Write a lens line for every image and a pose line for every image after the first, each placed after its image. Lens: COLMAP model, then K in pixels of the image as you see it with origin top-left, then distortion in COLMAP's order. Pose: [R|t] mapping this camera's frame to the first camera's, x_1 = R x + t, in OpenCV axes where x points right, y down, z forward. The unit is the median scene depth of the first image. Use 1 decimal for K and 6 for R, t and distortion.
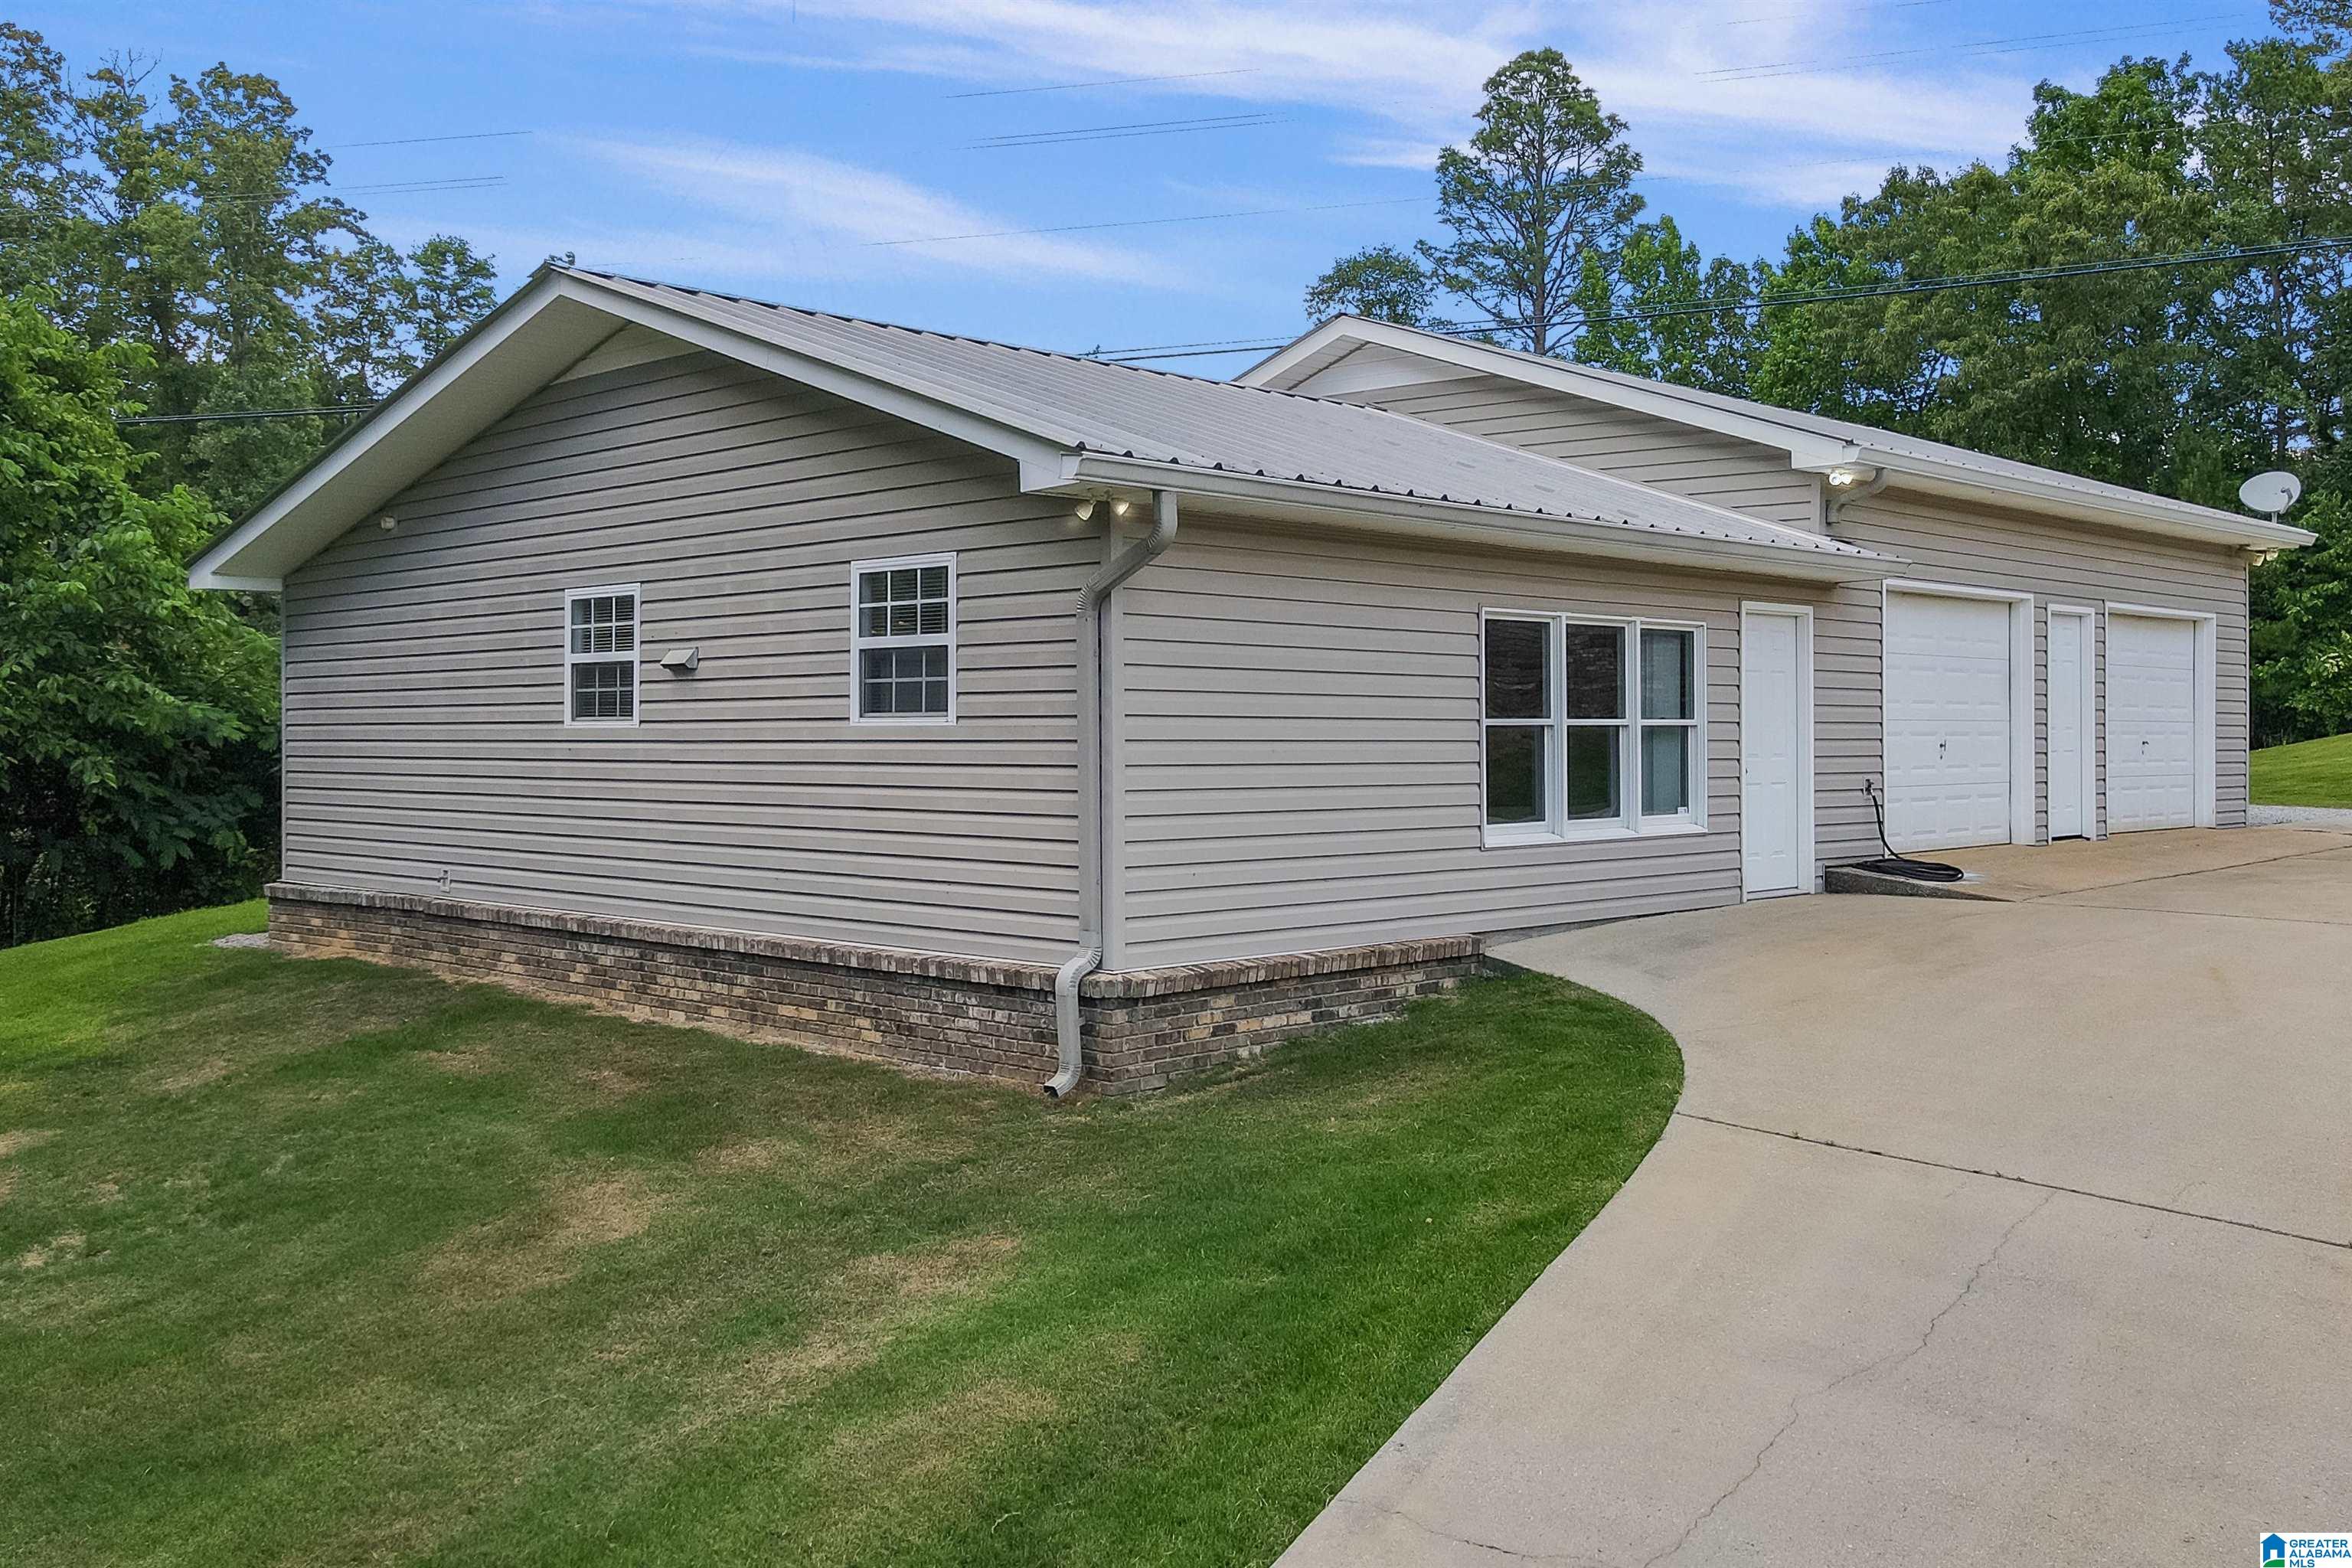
lens RADIAL K [[2104.1, 0, 1144.2], [0, 2104.1, 776.9], [0, 0, 1]] dist [0.002348, 0.005037]
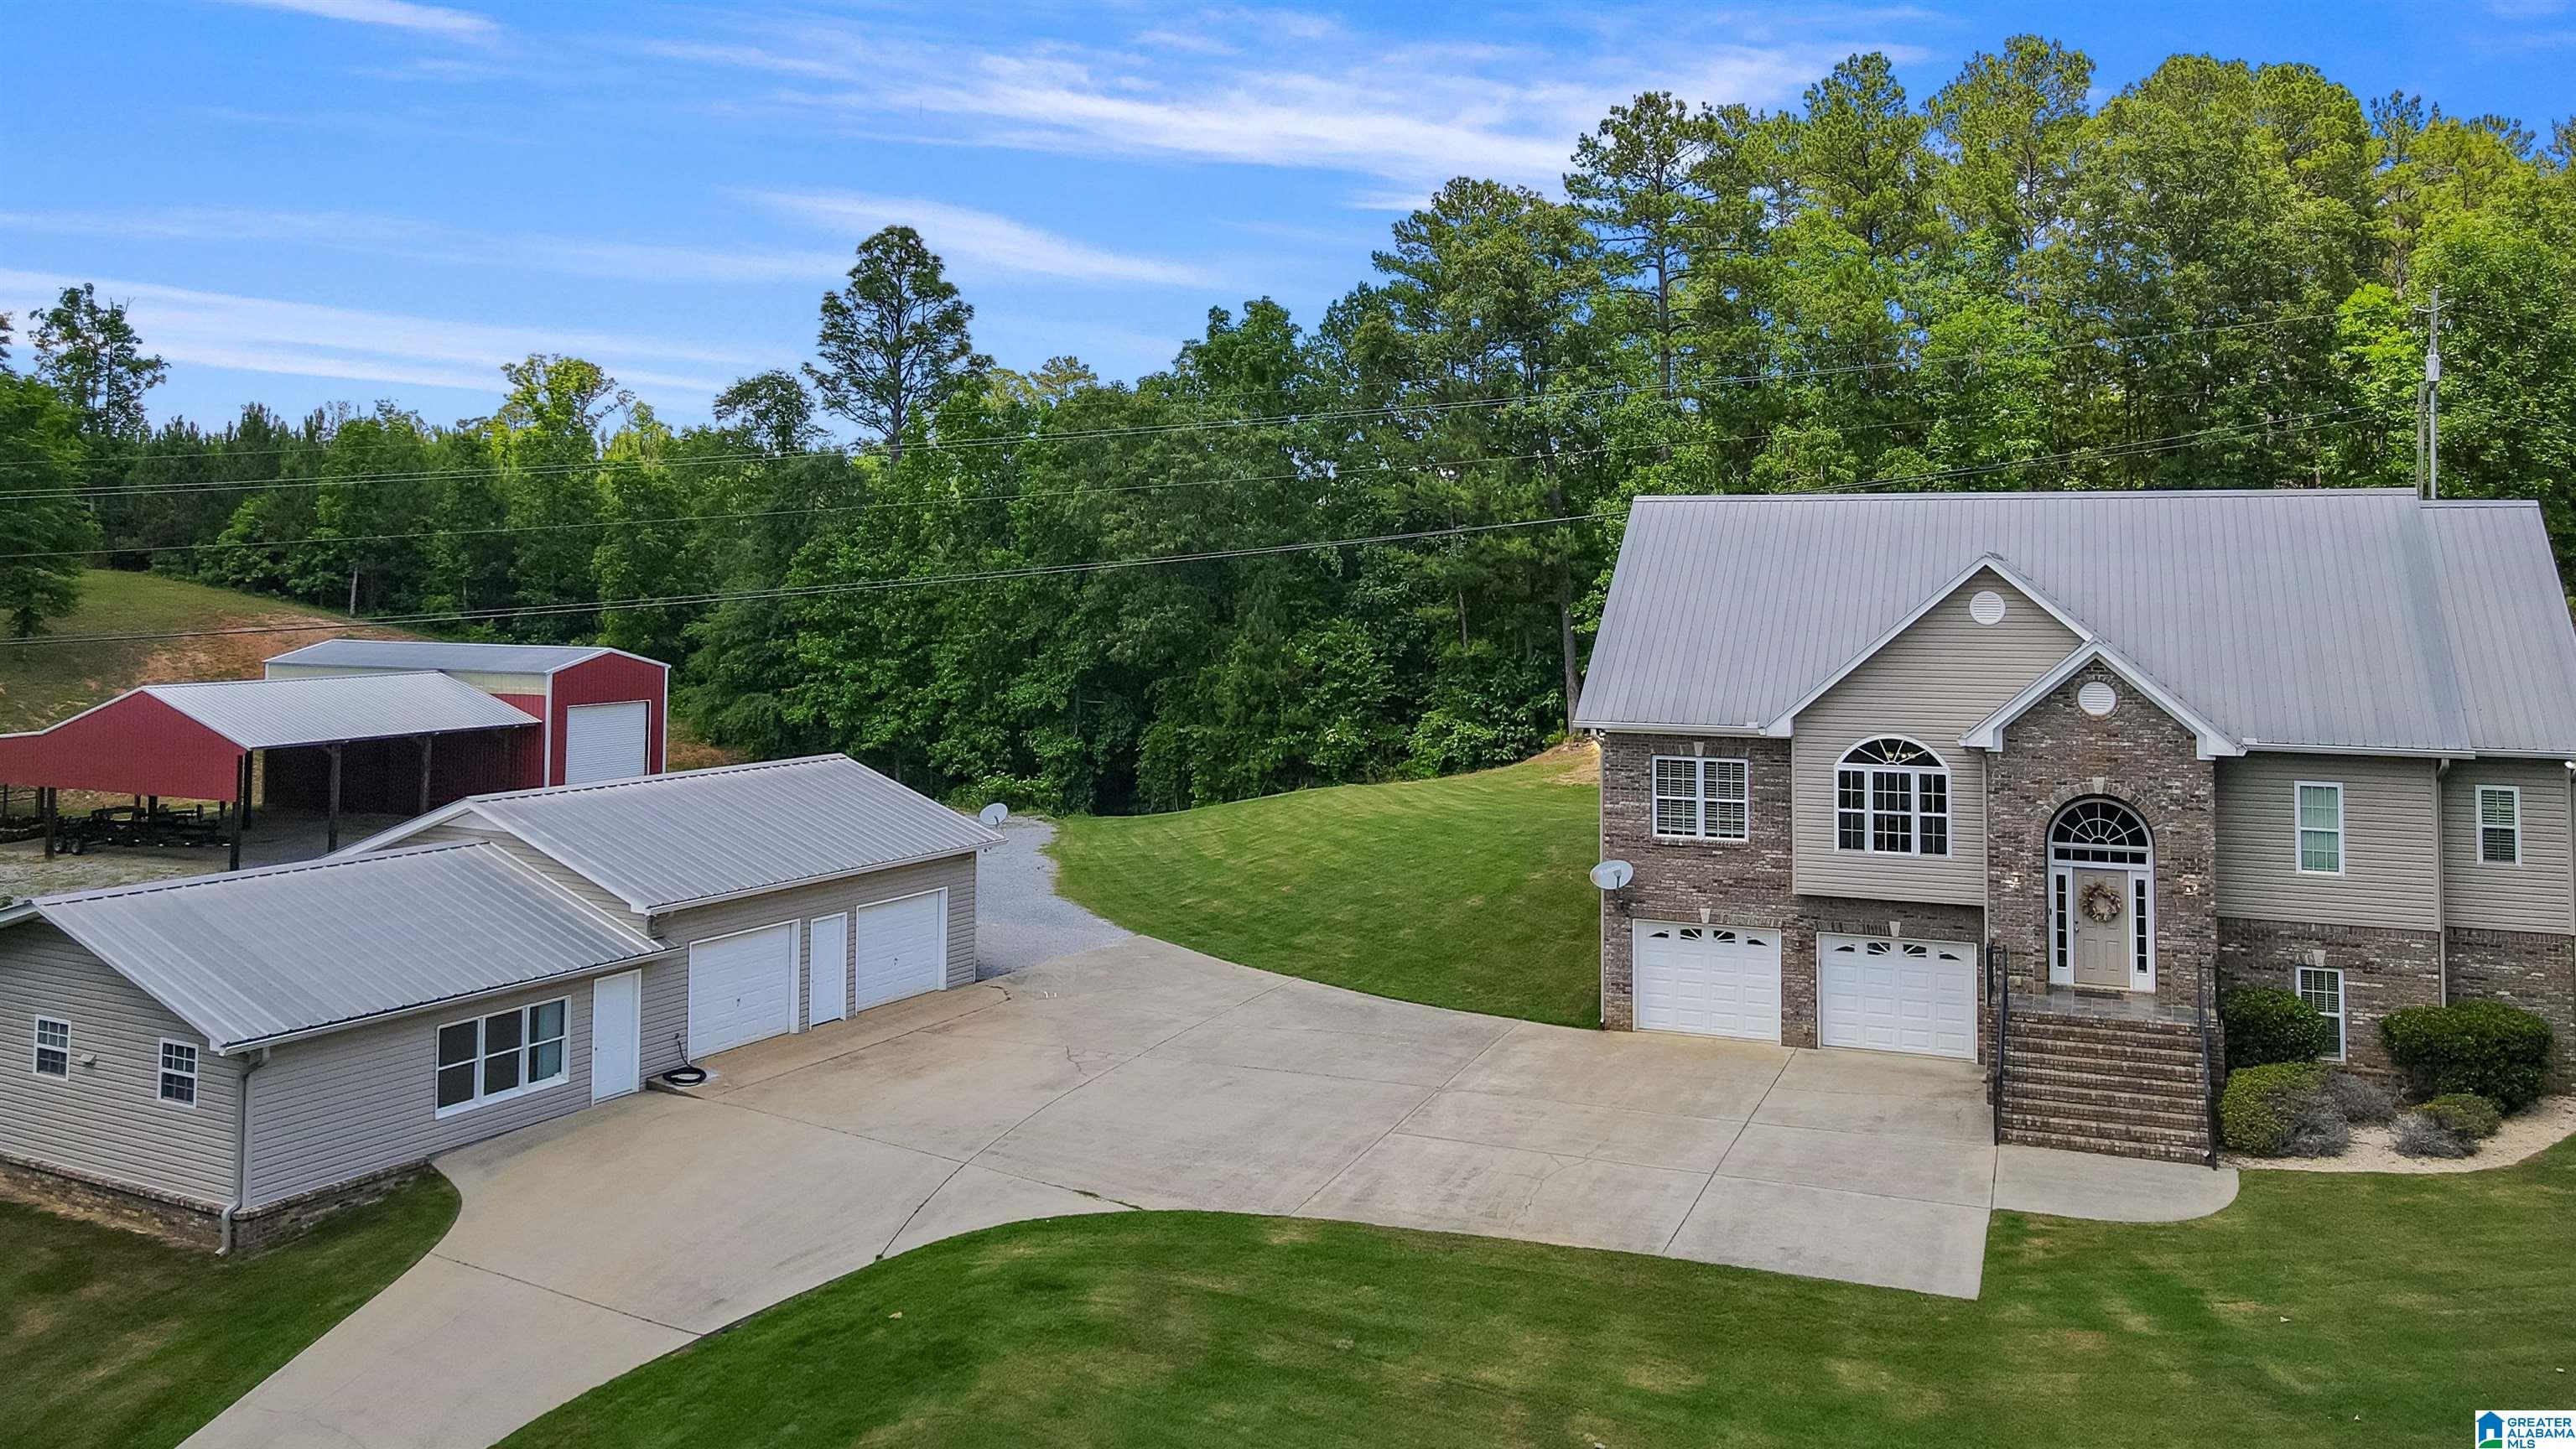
lens RADIAL K [[1966.9, 0, 1275.5], [0, 1966.9, 482.3], [0, 0, 1]] dist [0.003855, 0.011820]
pose [[0.961732, 0.018442, 0.273371, 0.531426], [0.000328, 0.997654, -0.068454, -0.647167], [-0.273992, 0.065924, 0.959470, -1.847223]]
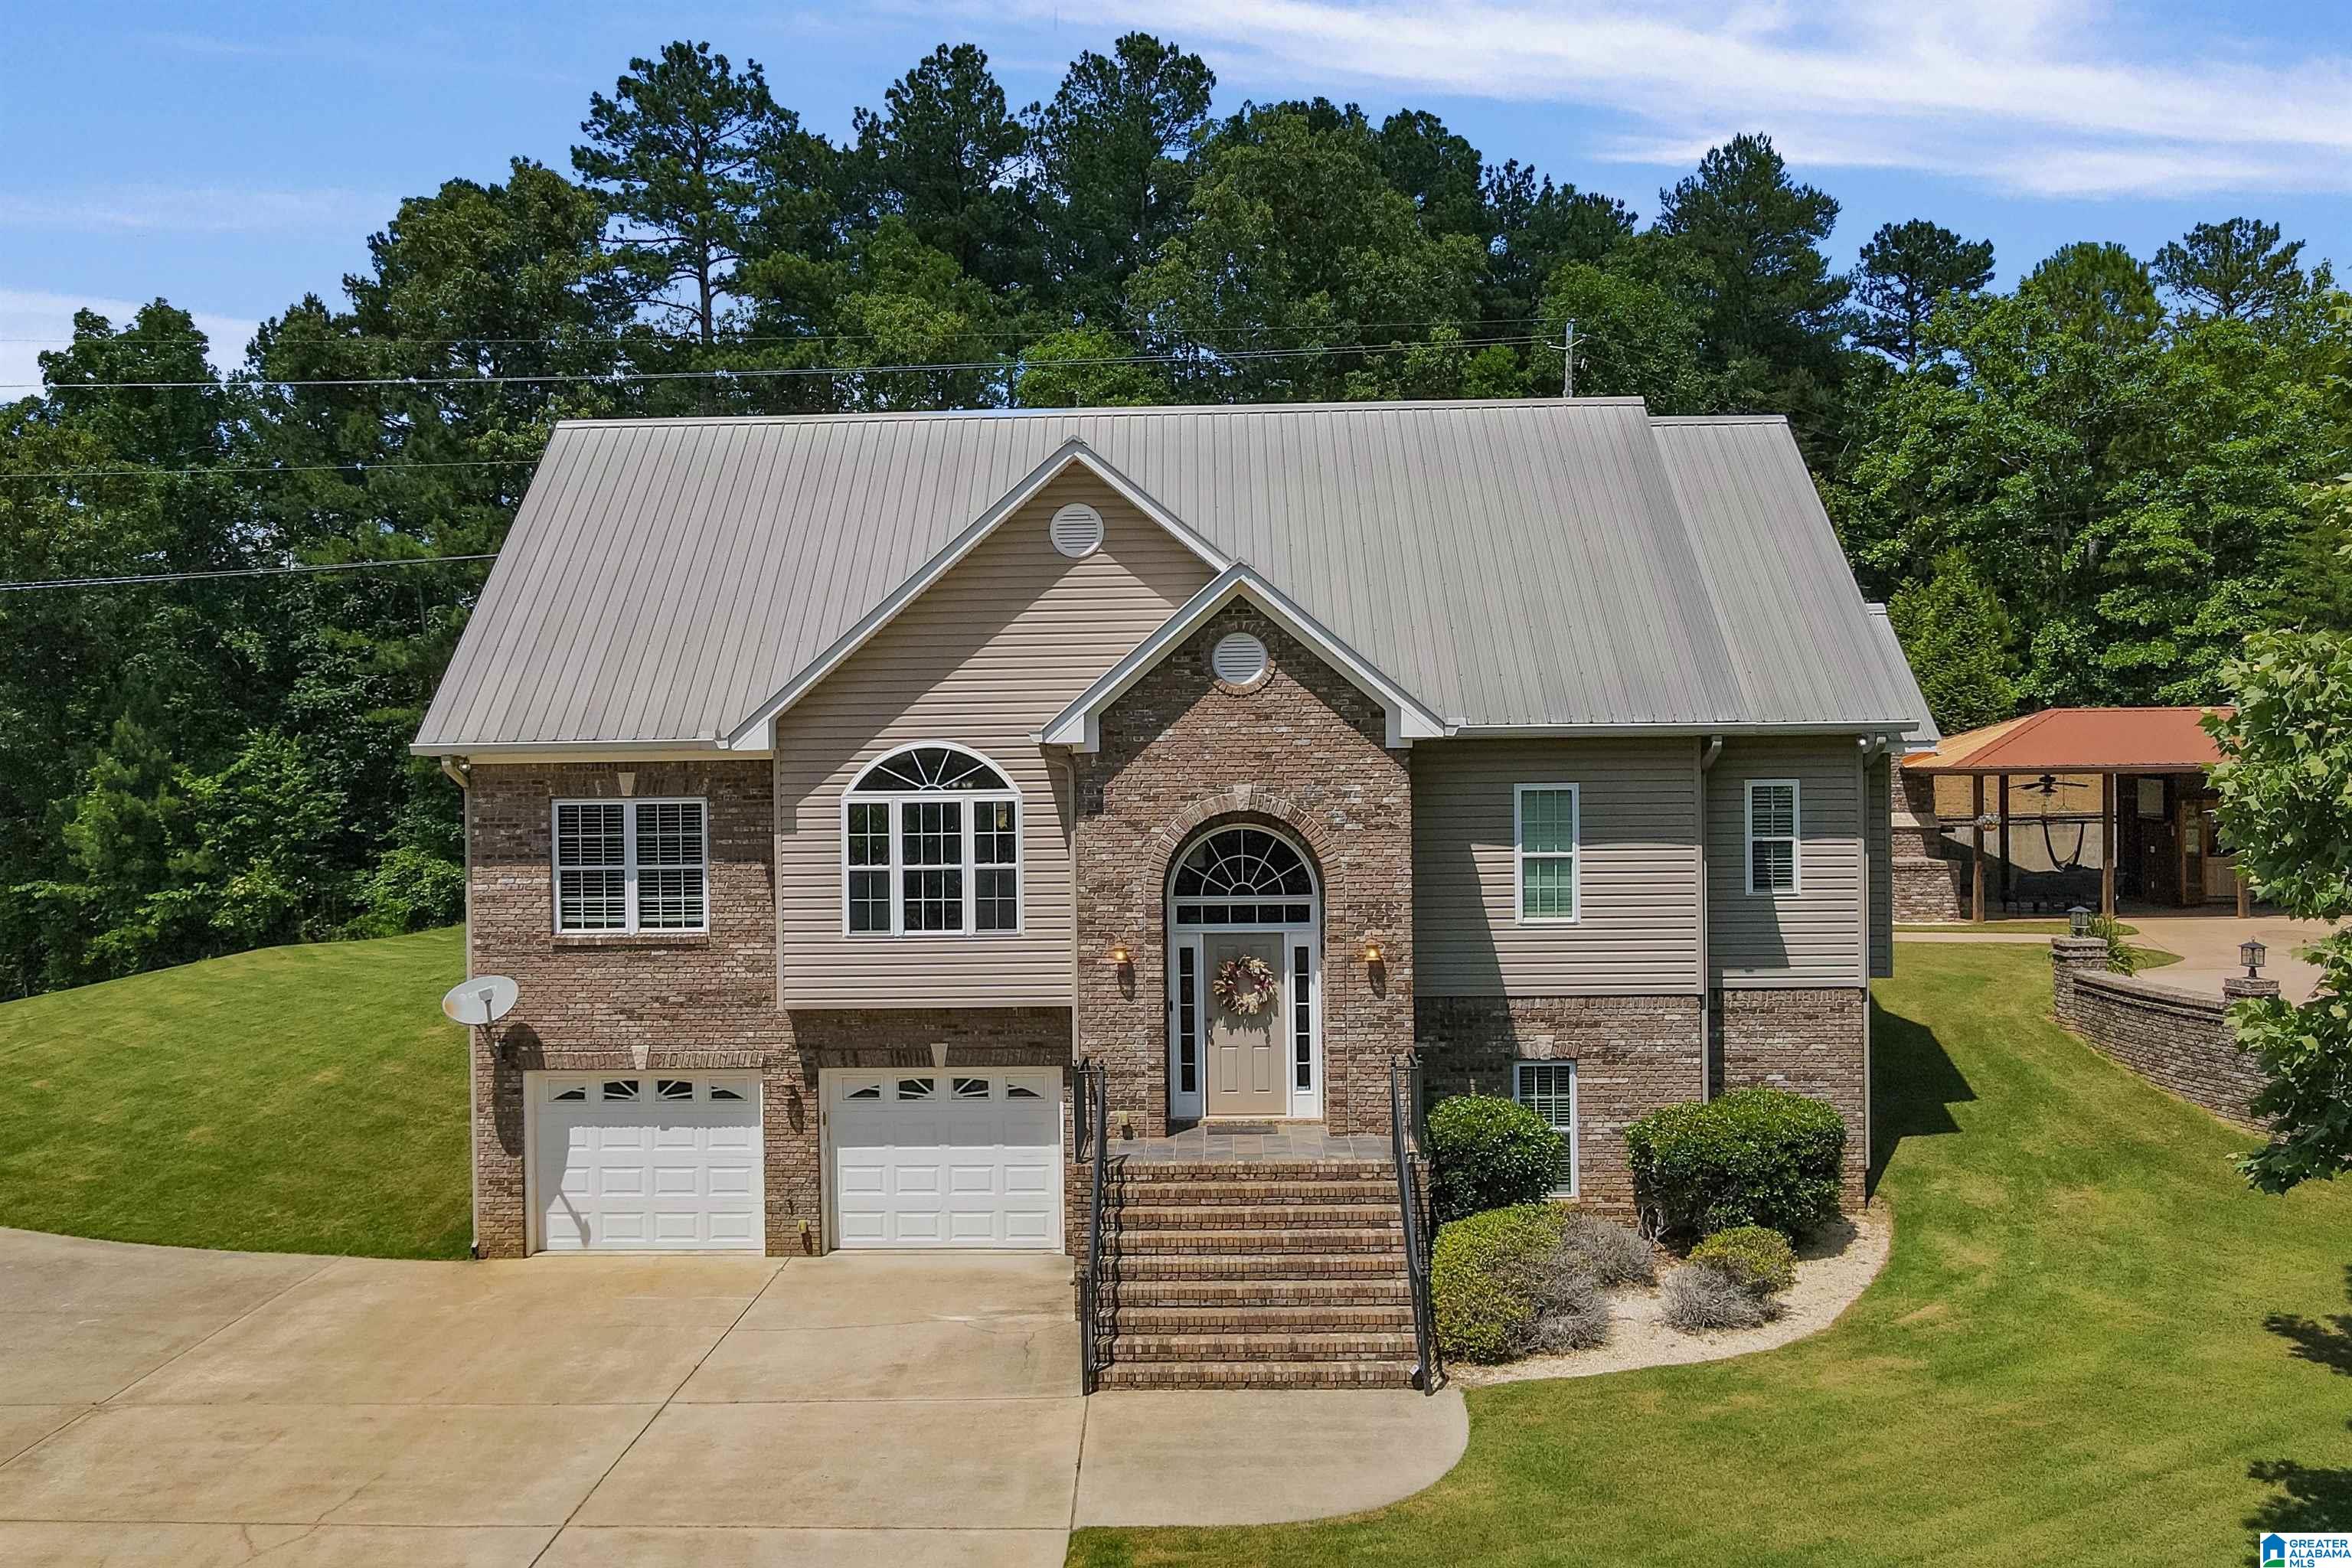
lens RADIAL K [[2048.9, 0, 1117.4], [0, 2048.9, 787.0], [0, 0, 1]] dist [-0.016834, 0.059663]
pose [[0.808098, -0.016600, 0.588814, 1.315255], [0.026974, 0.999597, -0.008838, -0.389851], [-0.588430, 0.023024, 0.808220, -0.796246]]
